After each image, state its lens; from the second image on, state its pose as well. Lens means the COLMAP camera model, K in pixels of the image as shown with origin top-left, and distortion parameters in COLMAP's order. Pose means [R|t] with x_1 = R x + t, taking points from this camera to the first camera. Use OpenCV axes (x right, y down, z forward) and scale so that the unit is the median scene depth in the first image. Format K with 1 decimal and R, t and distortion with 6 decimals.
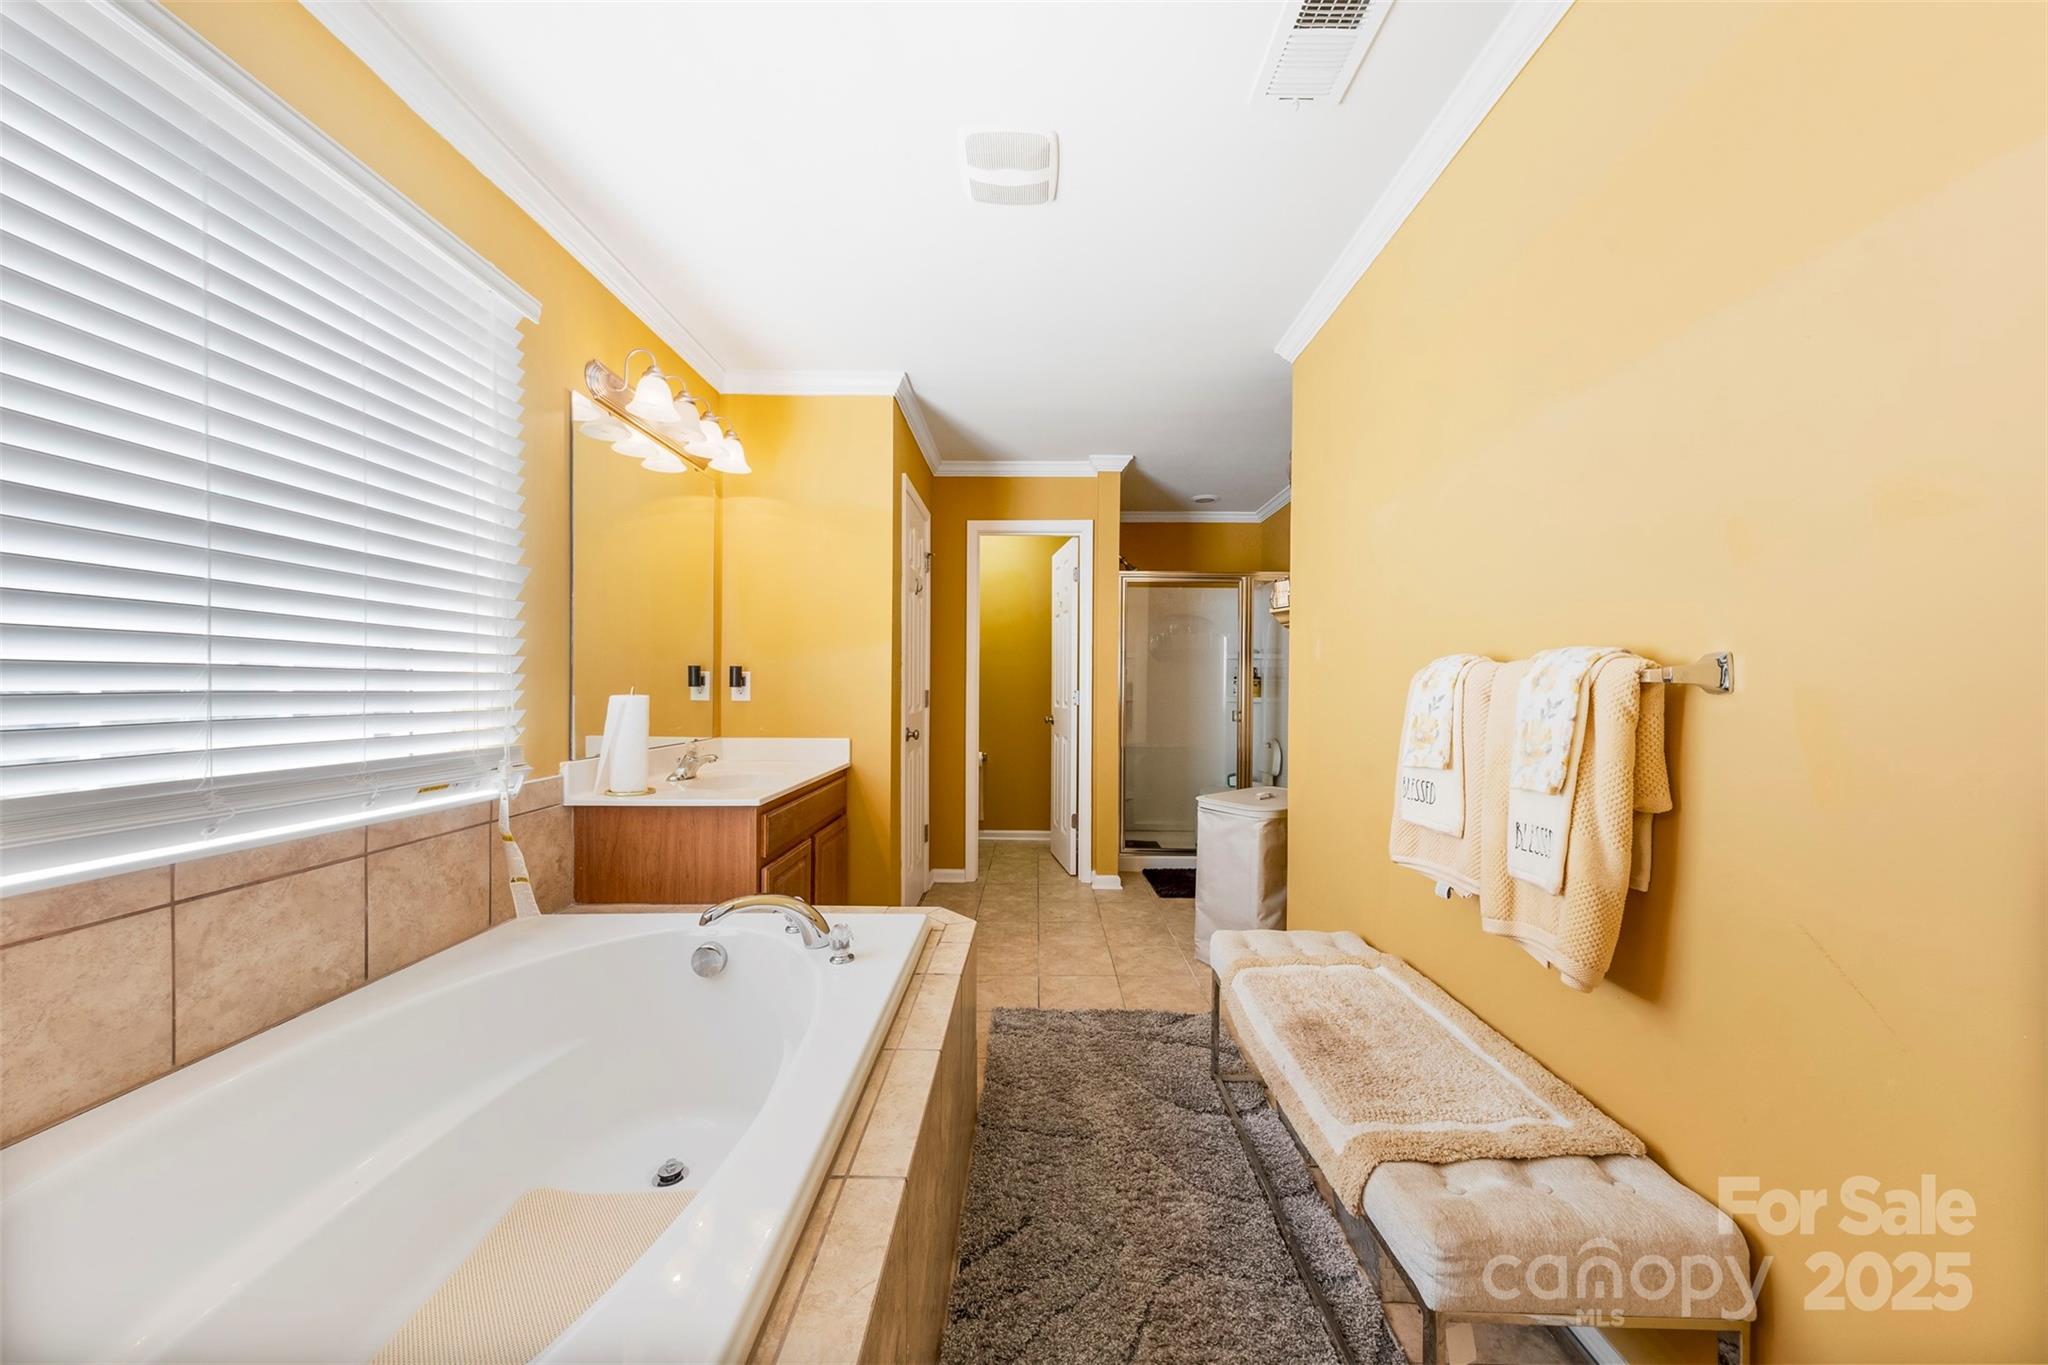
lens RADIAL K [[685.5, 0, 1031.1], [0, 685.5, 689.3], [0, 0, 1]] dist [0.016113, -0.000525]
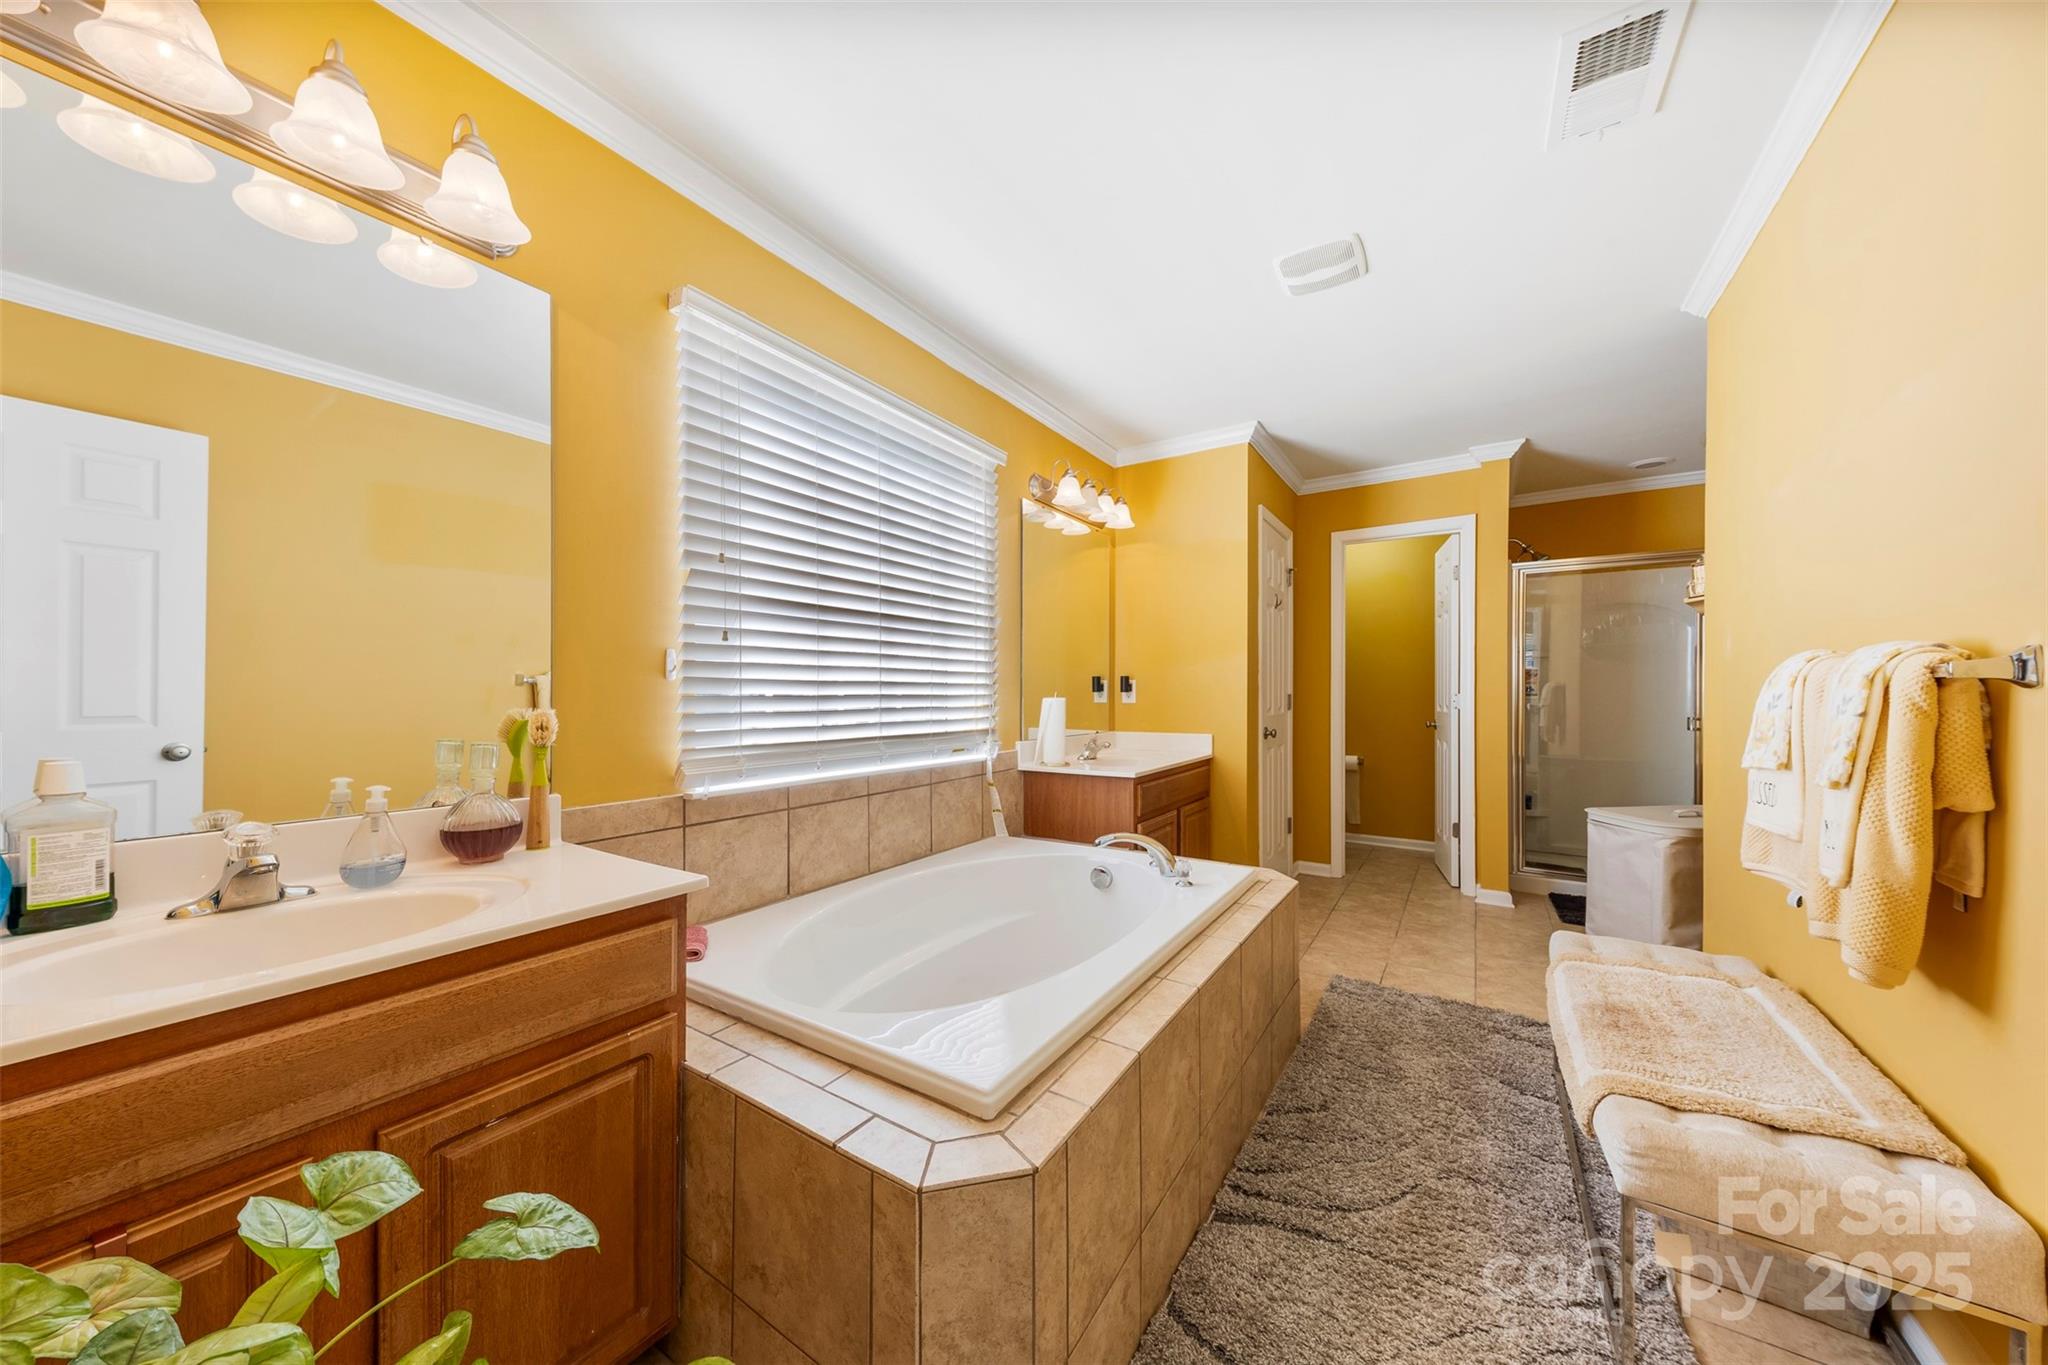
lens RADIAL K [[685.5, 0, 1022.8], [0, 685.5, 691.5], [0, 0, 1]] dist [0.016113, -0.000525]
pose [[0.837437, -0.007202, -0.546487, 0.189433], [0.003716, 0.999965, -0.007483, 0.007198], [0.546522, 0.004236, 0.837434, -0.308564]]
